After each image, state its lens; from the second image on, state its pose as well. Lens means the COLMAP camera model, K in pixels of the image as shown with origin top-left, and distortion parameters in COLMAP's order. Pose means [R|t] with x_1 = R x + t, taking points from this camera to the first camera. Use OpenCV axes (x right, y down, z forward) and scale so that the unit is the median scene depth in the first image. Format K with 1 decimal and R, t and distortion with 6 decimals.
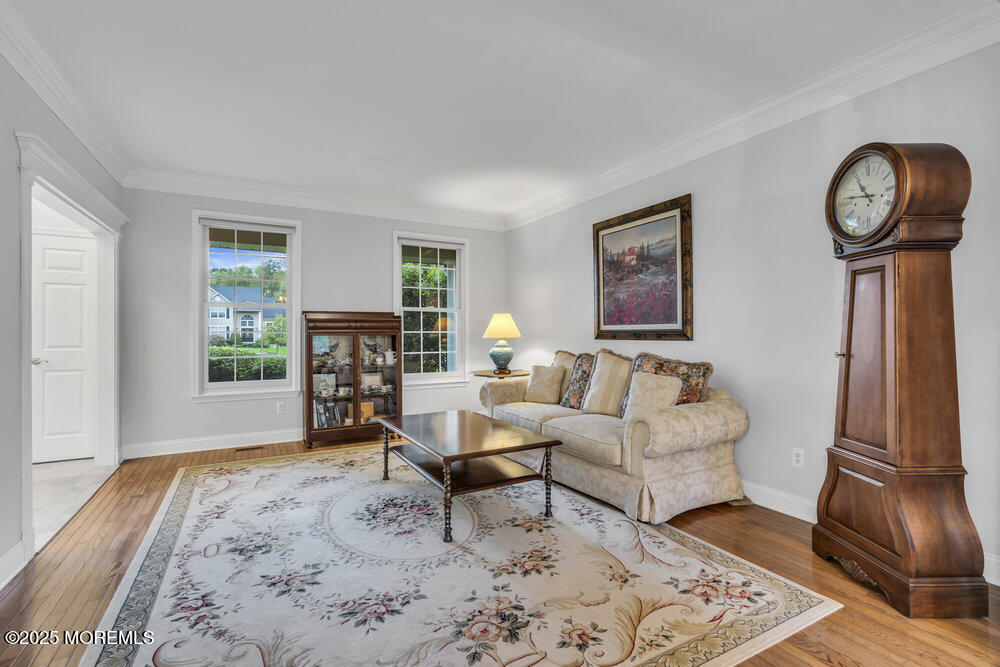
lens RADIAL K [[459.8, 0, 501.7], [0, 459.8, 331.5], [0, 0, 1]] dist [-0.007127, 0.003251]
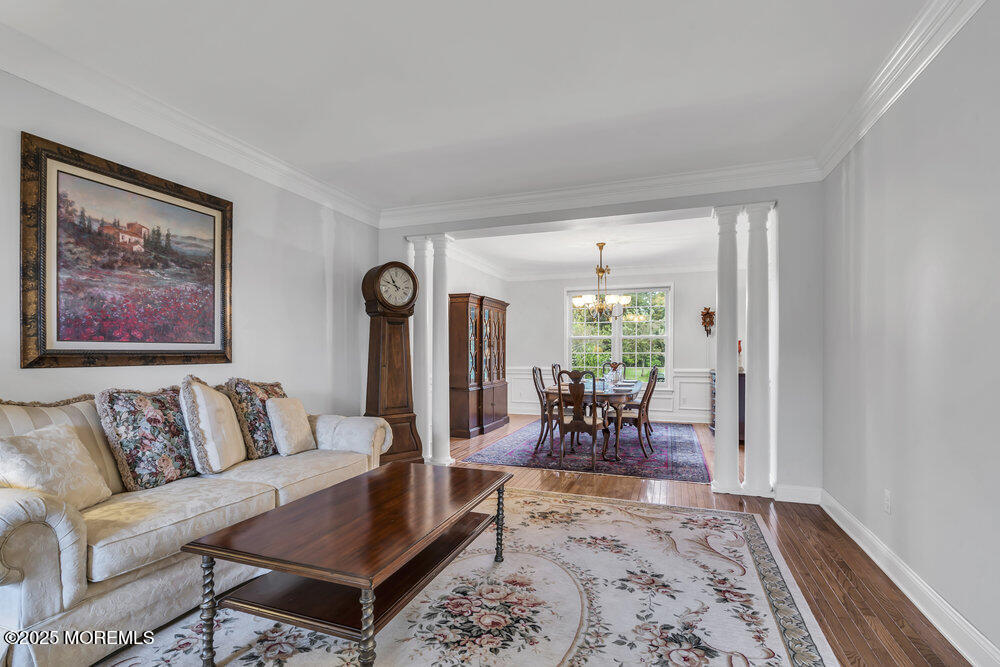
lens RADIAL K [[459.8, 0, 502.2], [0, 459.8, 359.3], [0, 0, 1]] dist [-0.007127, 0.003251]
pose [[-0.651552, -0.007365, 0.758568, -0.756117], [0.001331, 0.999940, 0.010852, 0.004004], [-0.758603, 0.008080, -0.651503, 1.413148]]
